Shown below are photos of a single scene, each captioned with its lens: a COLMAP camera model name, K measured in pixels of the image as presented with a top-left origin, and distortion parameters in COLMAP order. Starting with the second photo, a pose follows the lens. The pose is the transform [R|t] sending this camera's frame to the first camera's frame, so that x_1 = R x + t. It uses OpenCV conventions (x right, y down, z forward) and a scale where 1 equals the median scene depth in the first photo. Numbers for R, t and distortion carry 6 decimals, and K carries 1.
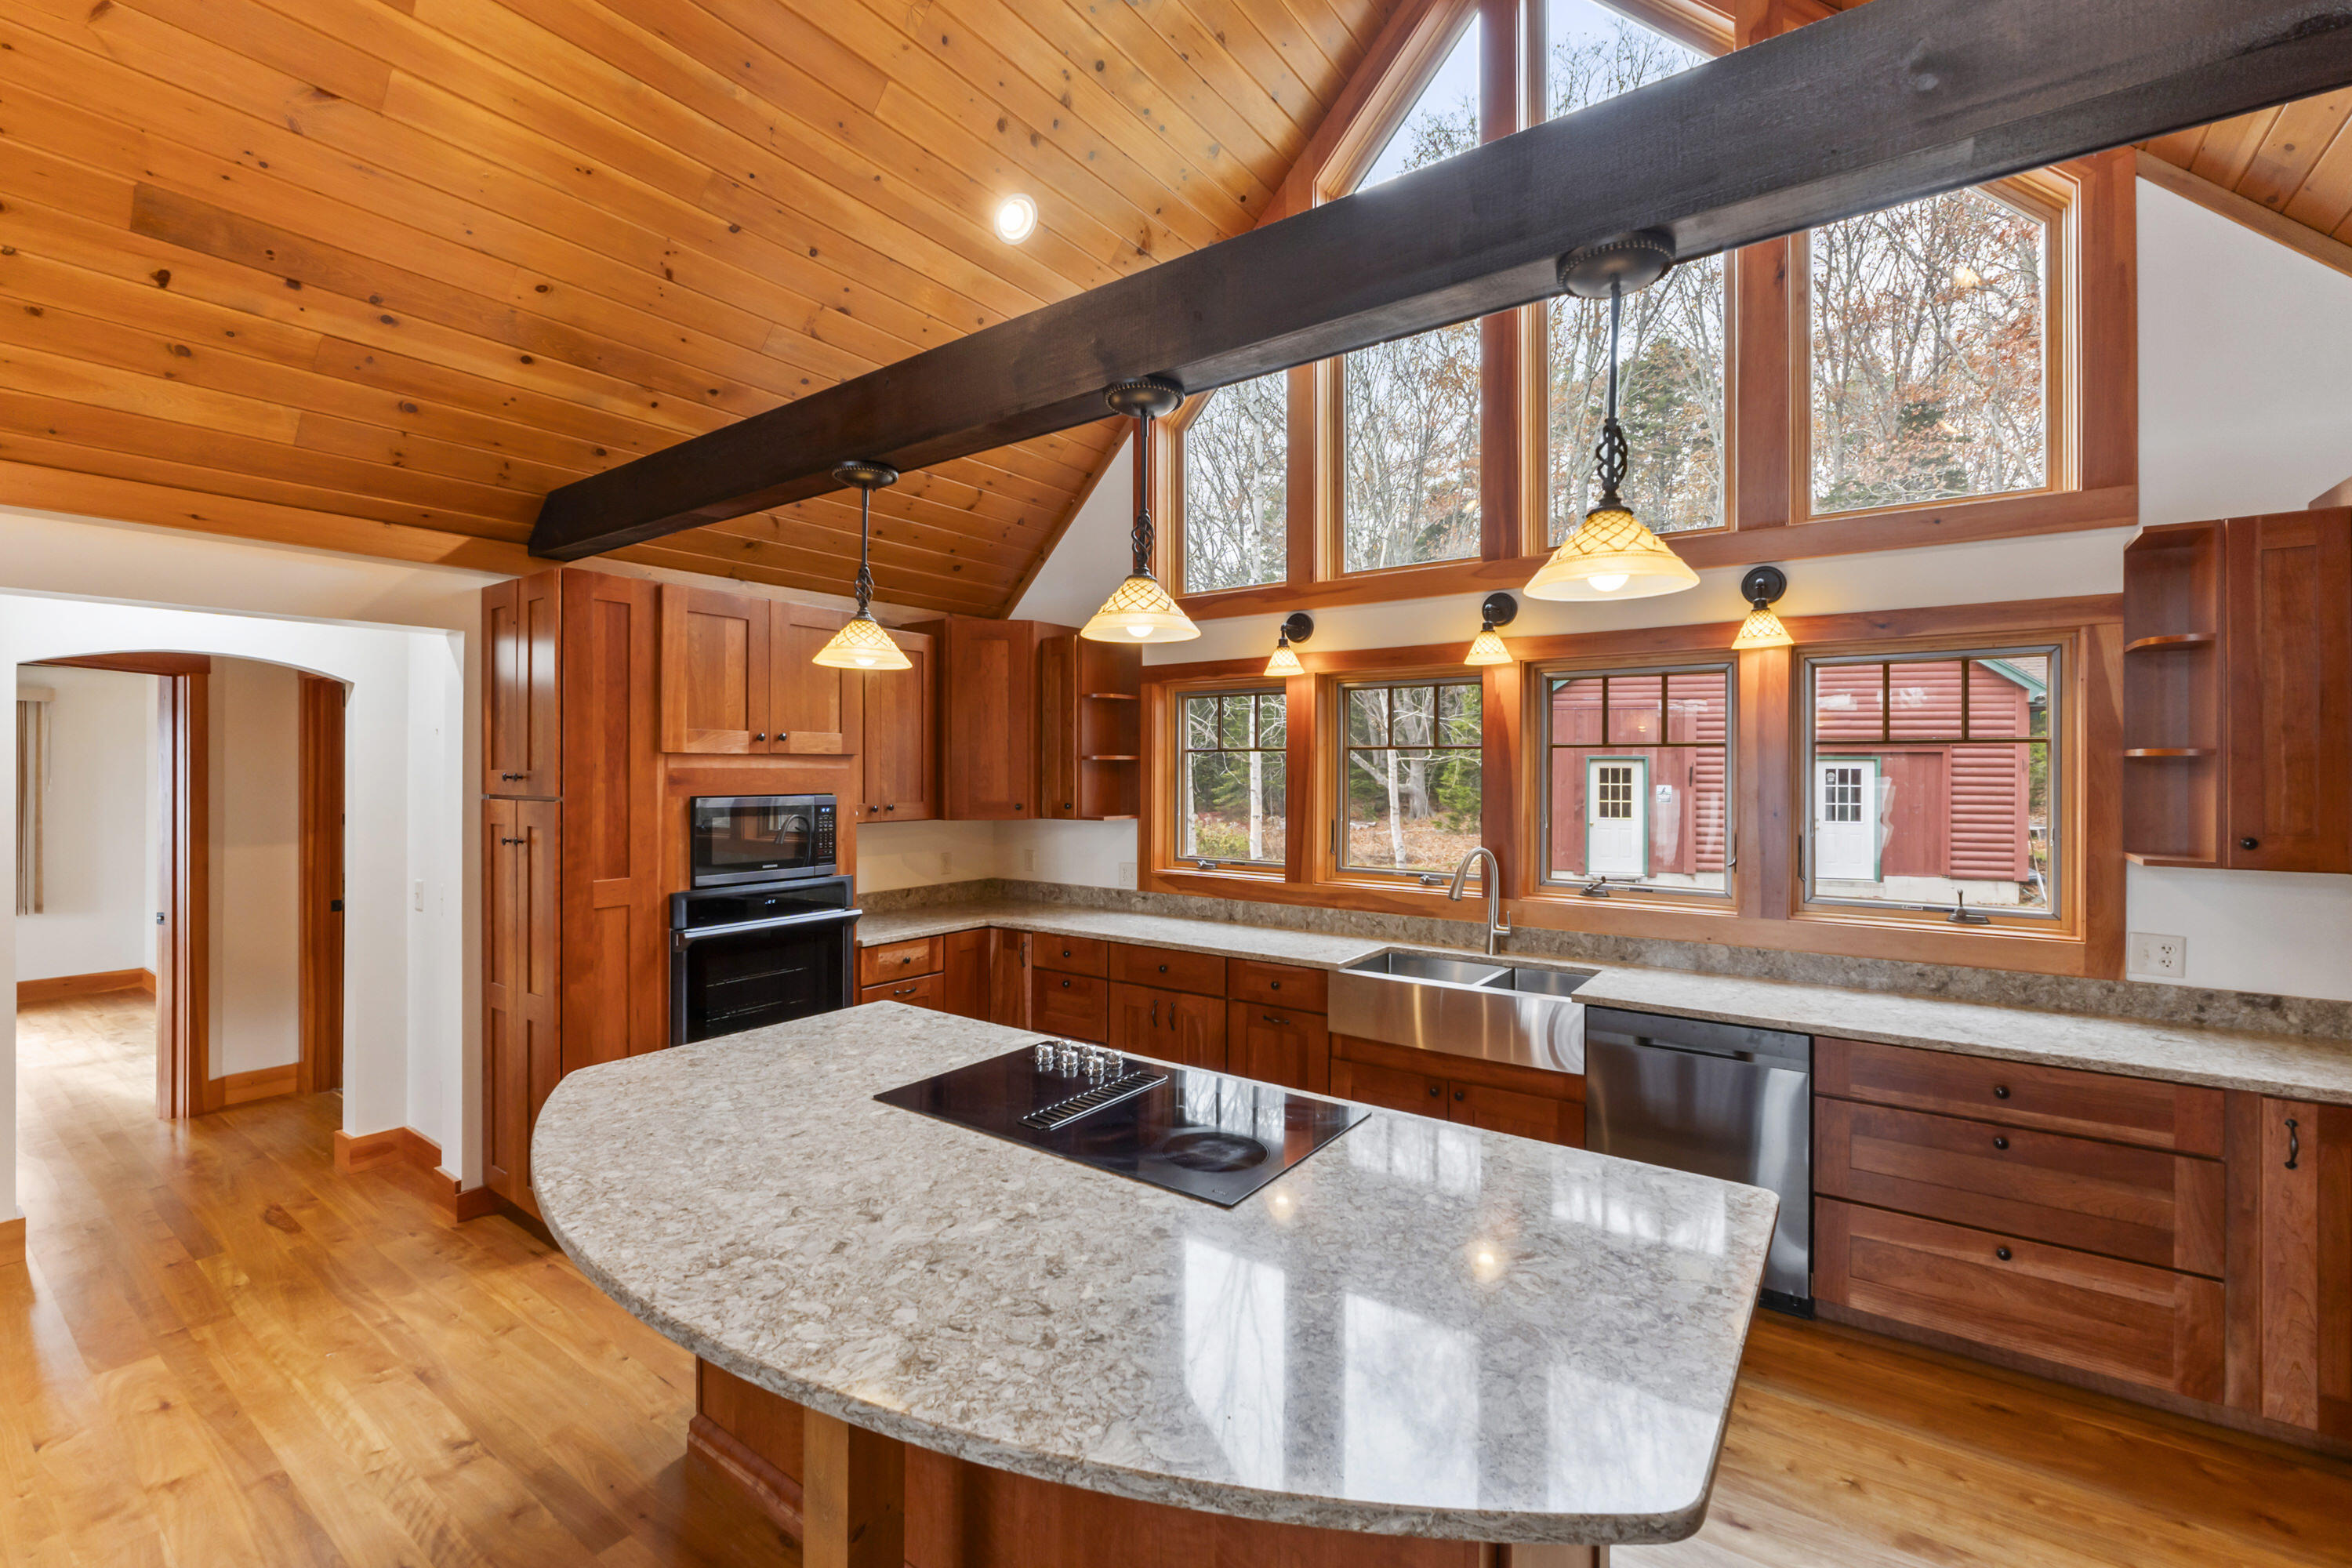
lens RADIAL K [[997.8, 0, 1178.2], [0, 997.8, 762.6], [0, 0, 1]] dist [-0.001960, -0.000451]
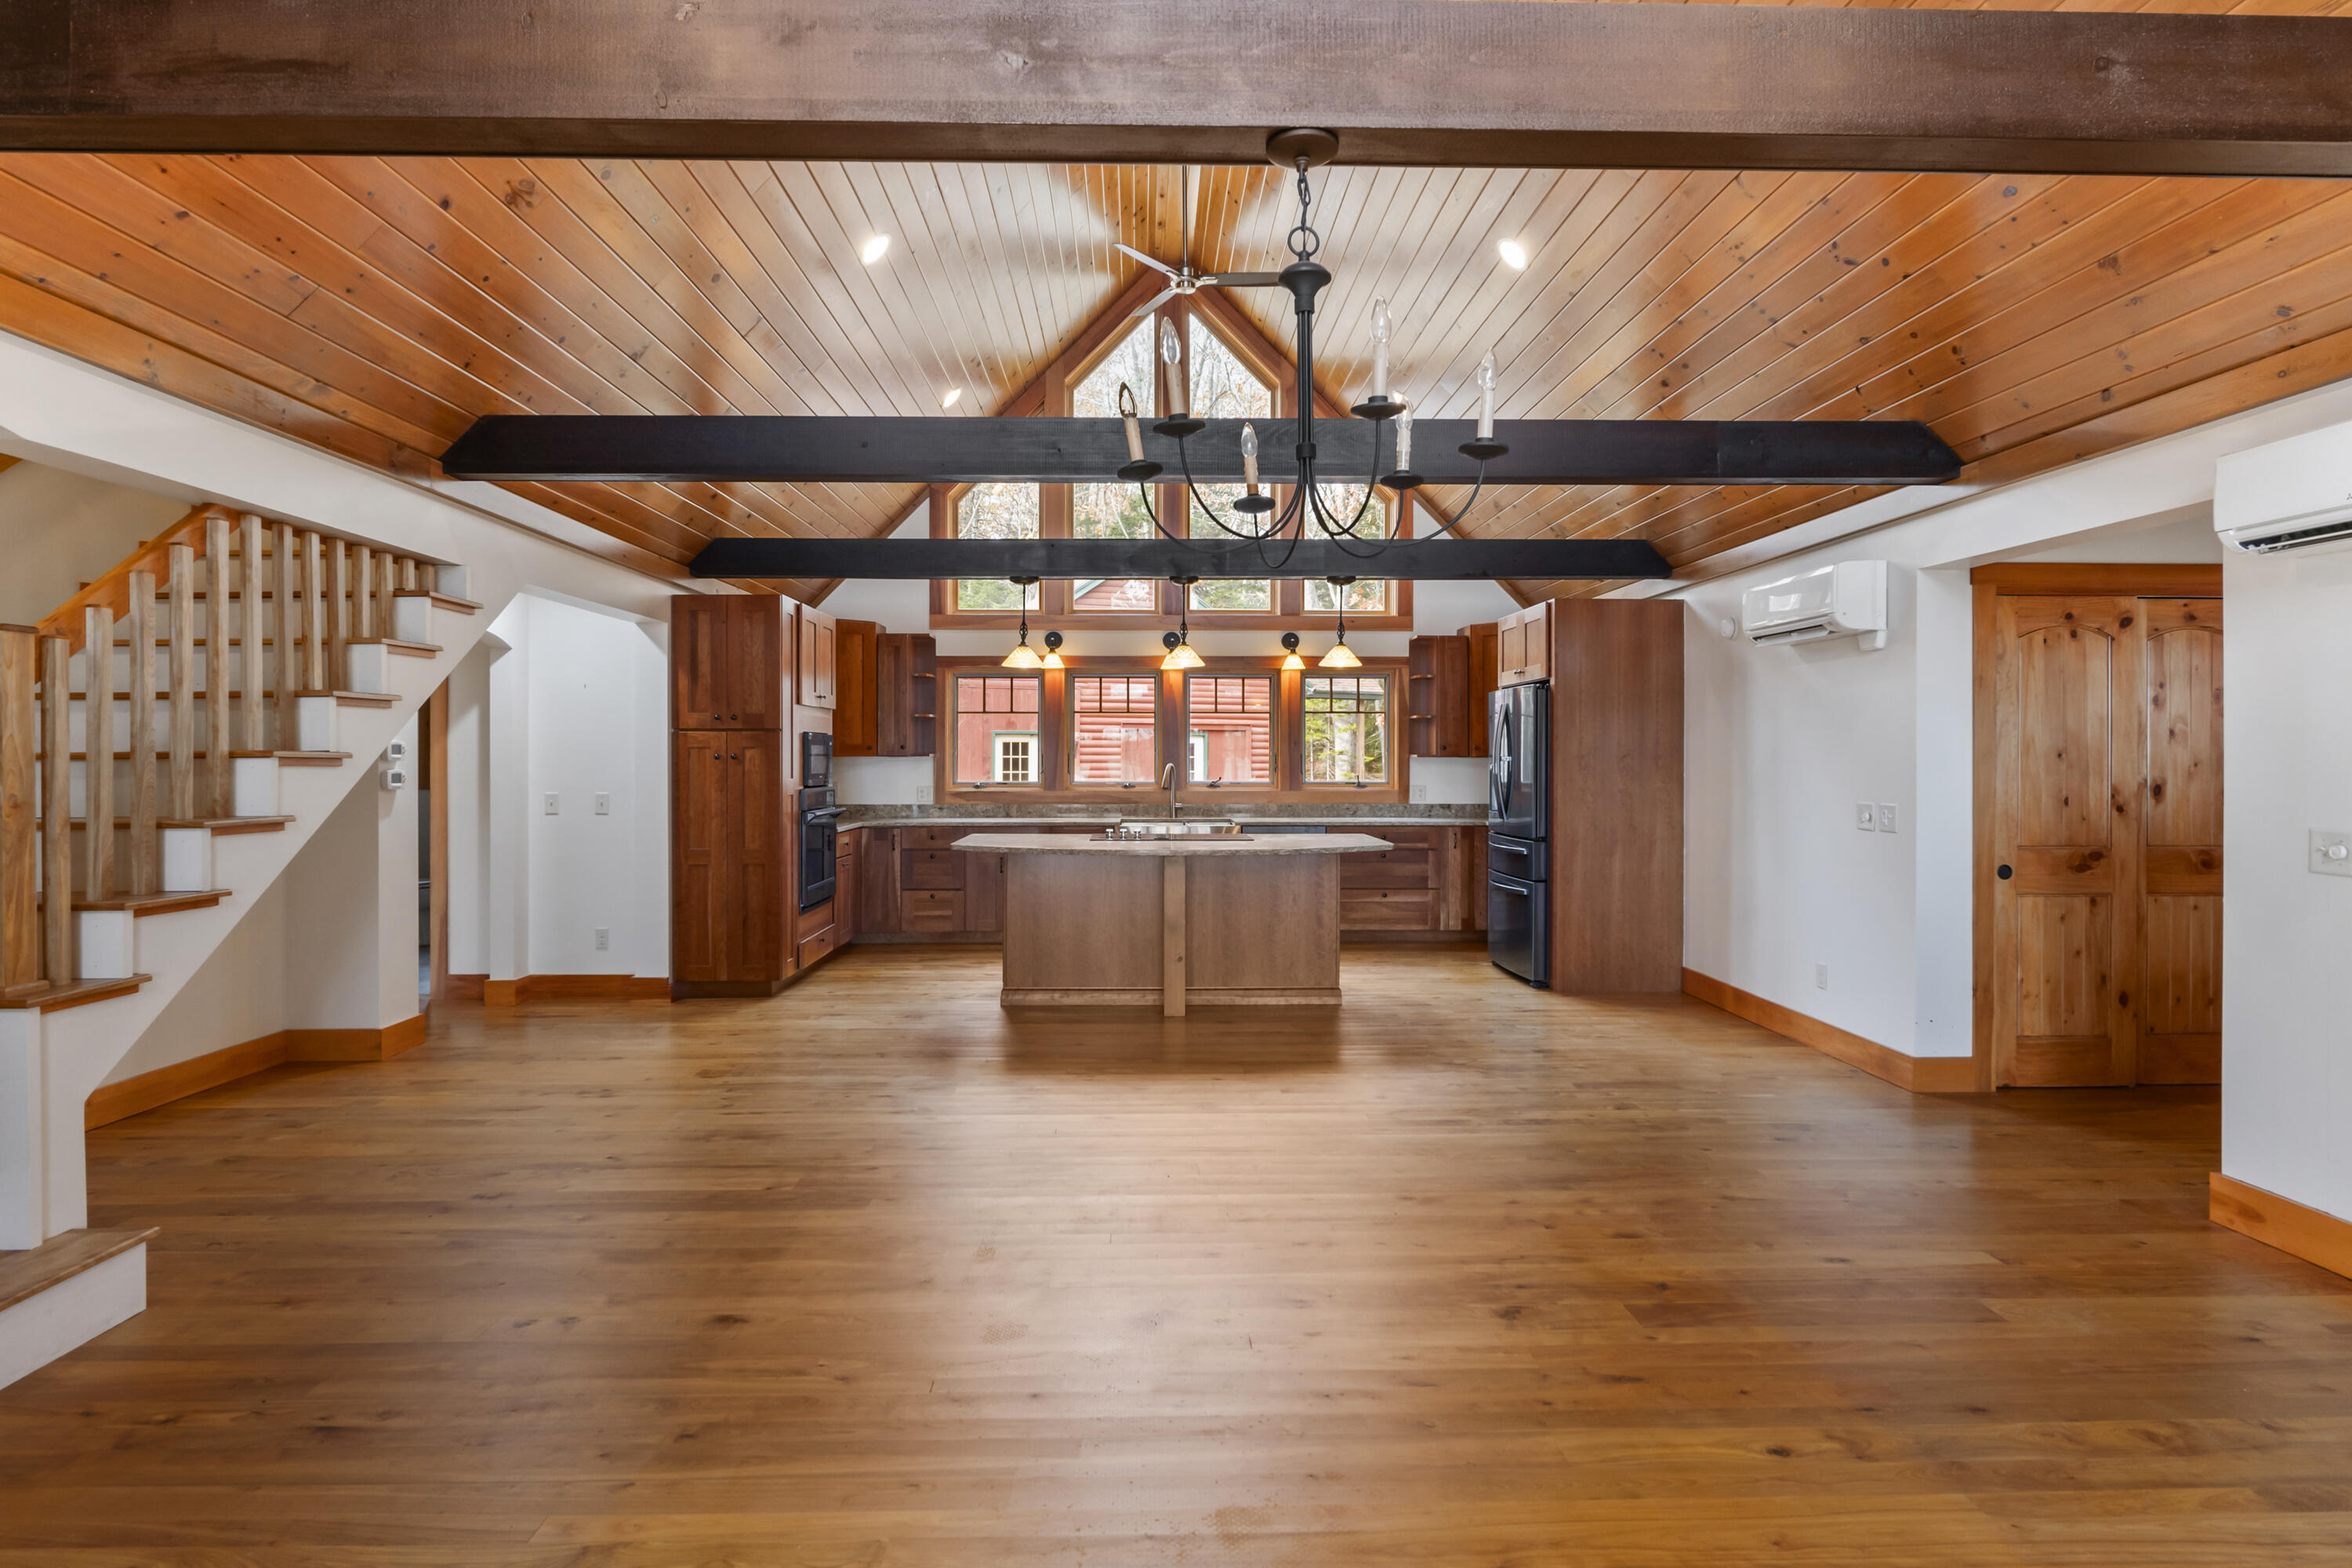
lens RADIAL K [[1222.0, 0, 1171.7], [0, 1222.0, 746.1], [0, 0, 1]] dist [0.000233, 0.000002]
pose [[0.799237, 0.002749, 0.601010, -1.064842], [-0.002083, 0.999996, -0.001804, 0.052744], [-0.601012, 0.000190, 0.799240, -0.859193]]
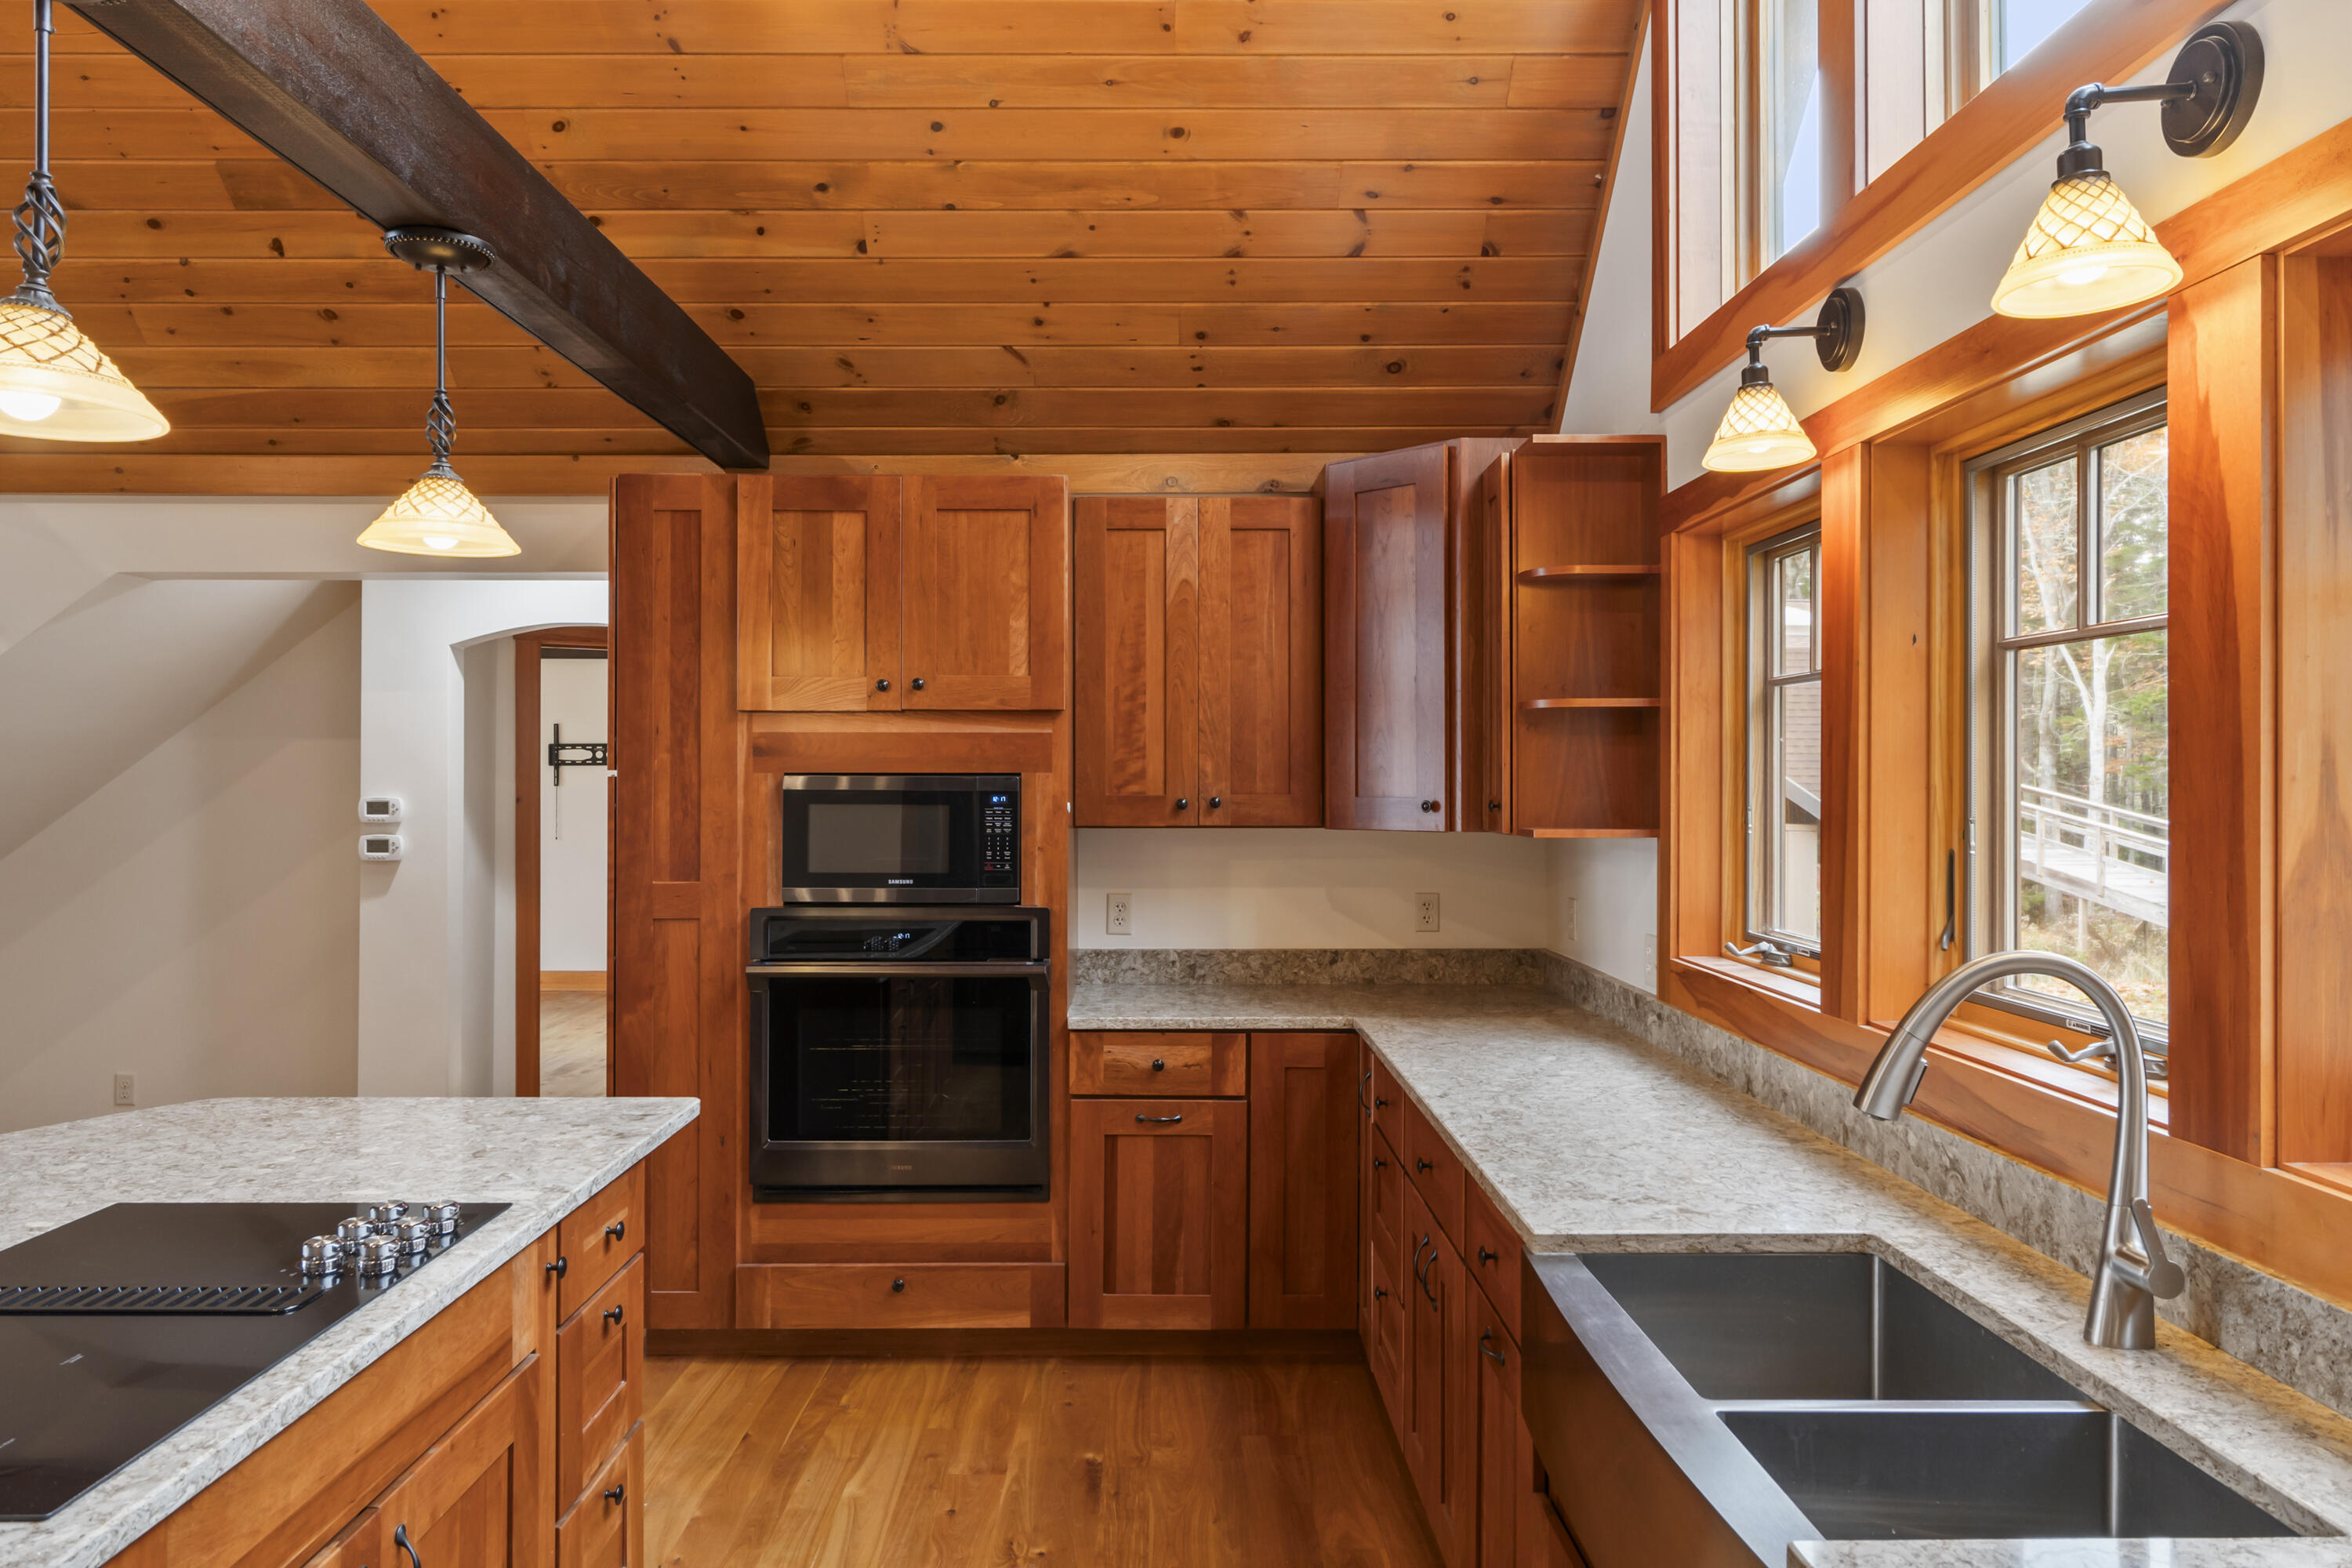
lens RADIAL K [[1544.8, 0, 1170.5], [0, 1544.8, 756.1], [0, 0, 1]] dist [-0.003140, 0.003169]
pose [[0.588964, -0.012152, -0.808068, 0.481561], [0.005718, 0.999925, -0.010869, 0.031235], [0.808139, 0.001781, 0.588989, 0.509952]]
